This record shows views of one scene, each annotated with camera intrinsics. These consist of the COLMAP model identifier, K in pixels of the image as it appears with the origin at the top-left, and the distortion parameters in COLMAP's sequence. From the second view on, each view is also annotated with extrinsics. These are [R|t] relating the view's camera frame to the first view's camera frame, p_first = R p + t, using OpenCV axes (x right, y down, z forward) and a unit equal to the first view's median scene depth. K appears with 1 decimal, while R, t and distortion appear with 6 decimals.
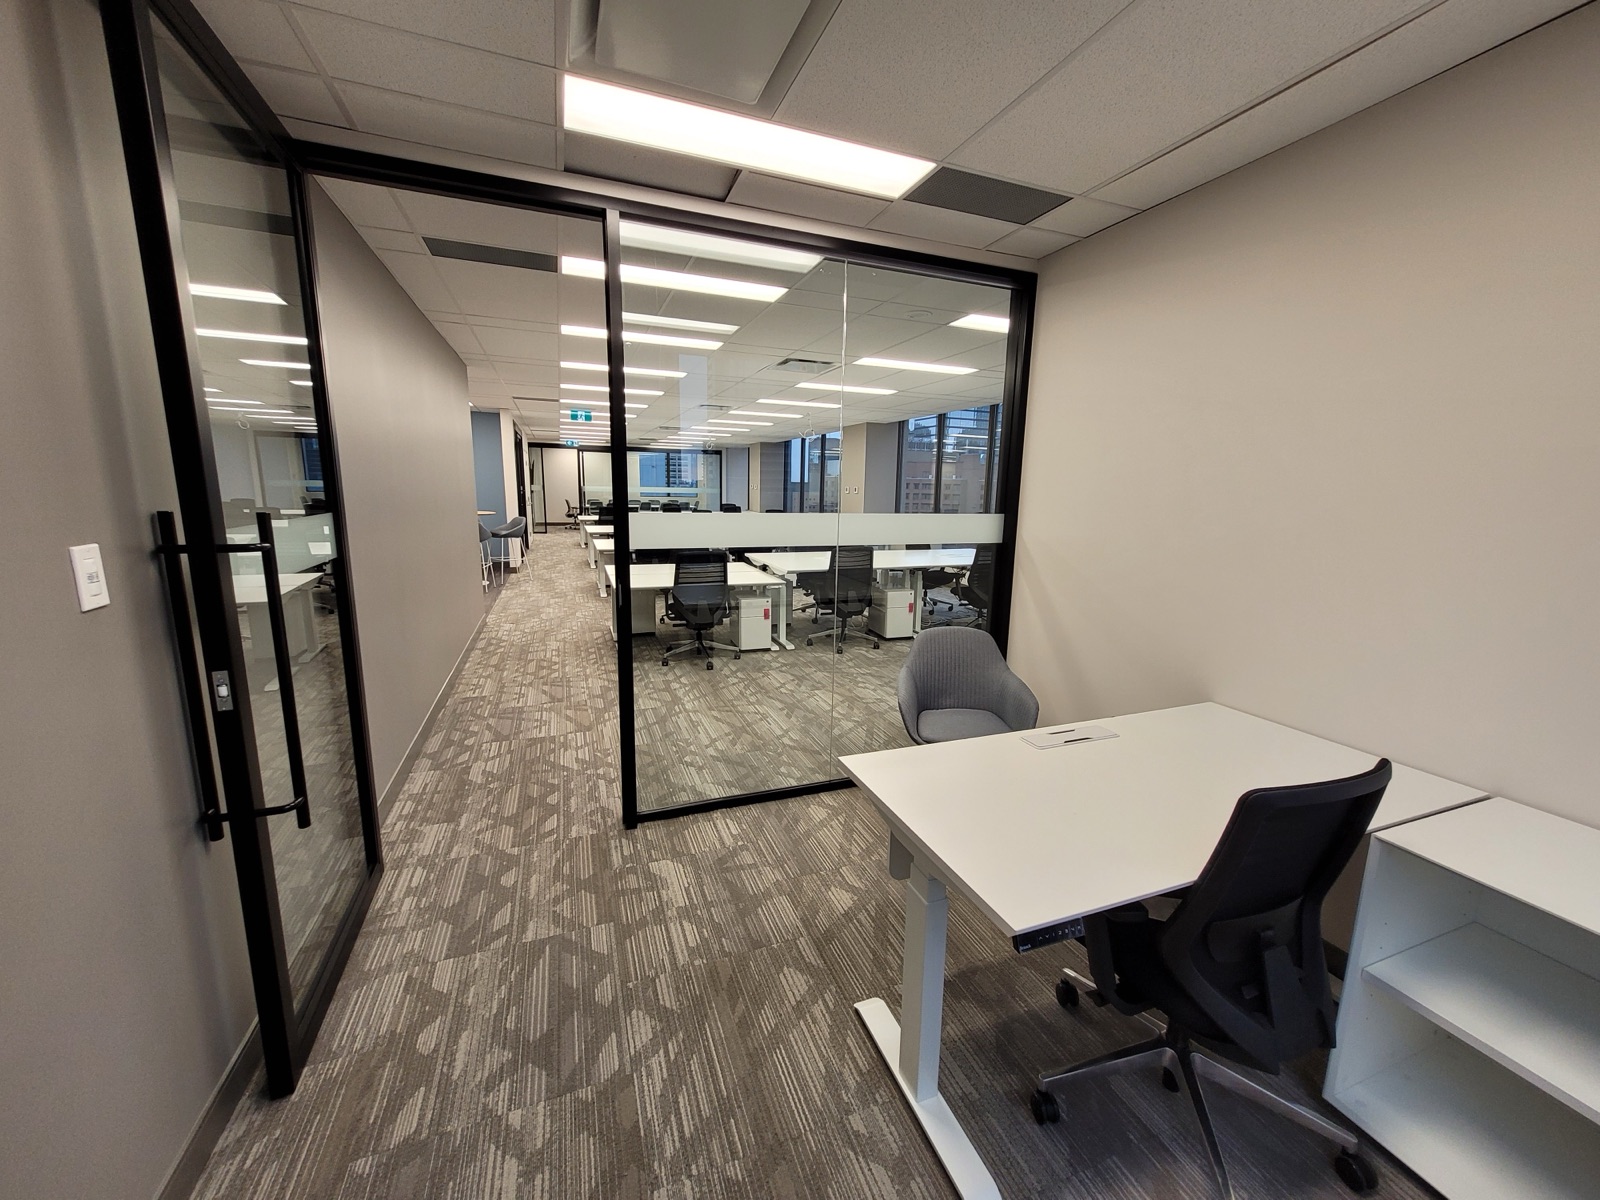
lens RADIAL K [[626.2, 0, 812.4], [0, 626.2, 602.2], [0, 0, 1]] dist [-0.001278, -0.000375]
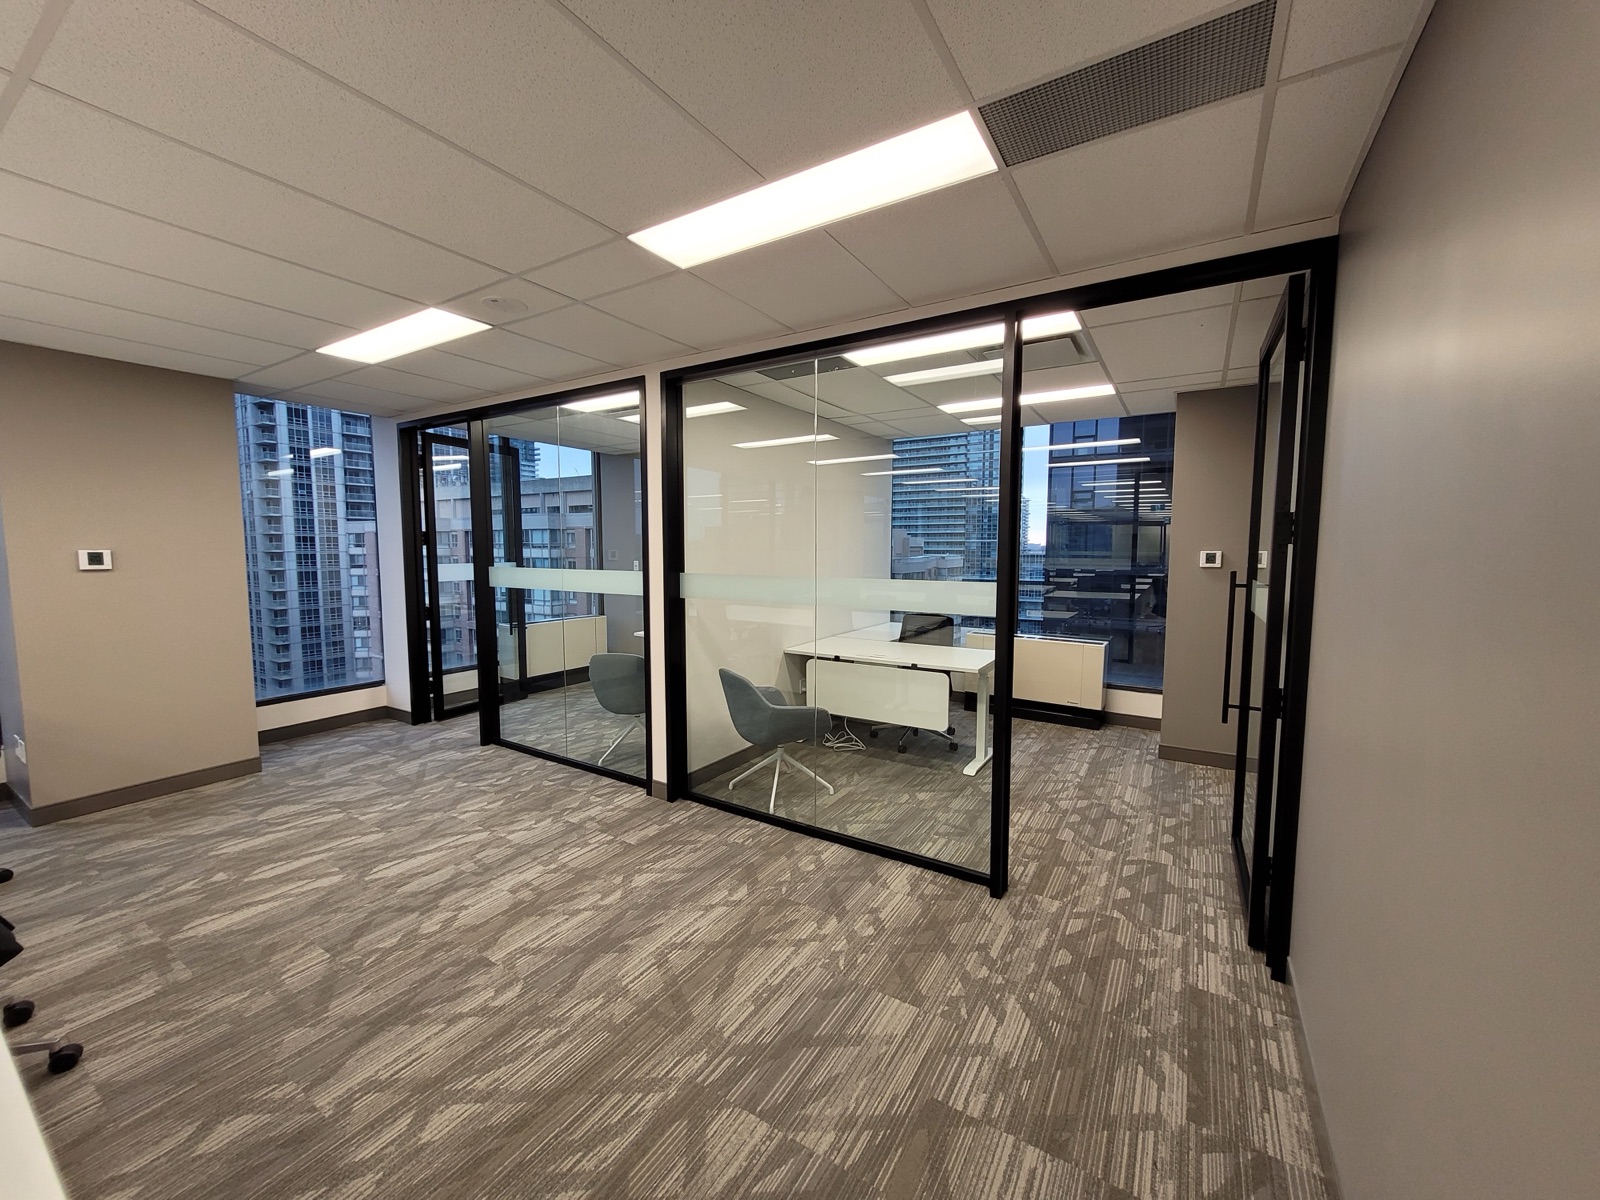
lens RADIAL K [[626.2, 0, 804.2], [0, 626.2, 599.8], [0, 0, 1]] dist [-0.001278, -0.000375]
pose [[-0.595018, -0.093852, 0.798214, -0.729474], [0.131107, 0.968521, 0.211608, -0.297014], [-0.792947, 0.230562, -0.563983, 1.445751]]
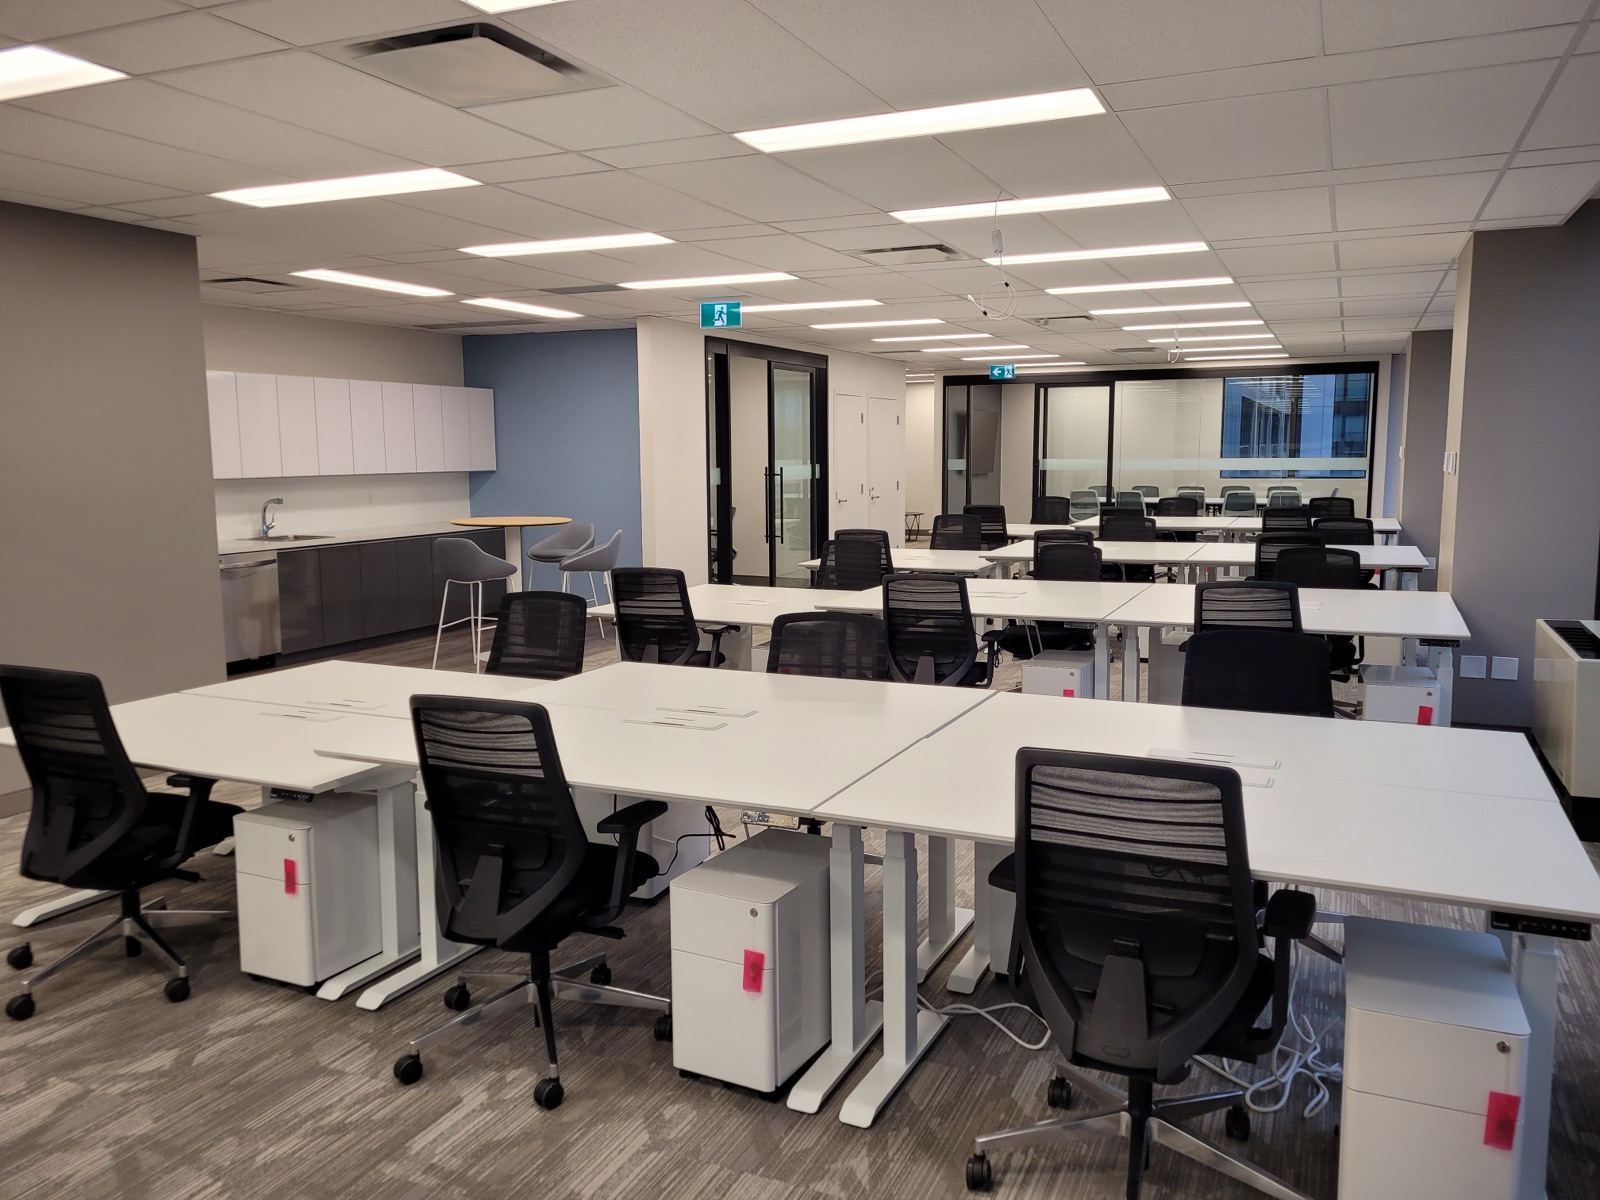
lens RADIAL K [[1213.3, 0, 796.1], [0, 1213.3, 592.0], [0, 0, 1]] dist [-0.005709, -0.004885]
pose [[0.702717, 0.050251, -0.709692, 0.911695], [-0.100410, 0.994523, -0.029004, -0.226817], [0.704348, 0.091642, 0.703914, 1.280861]]
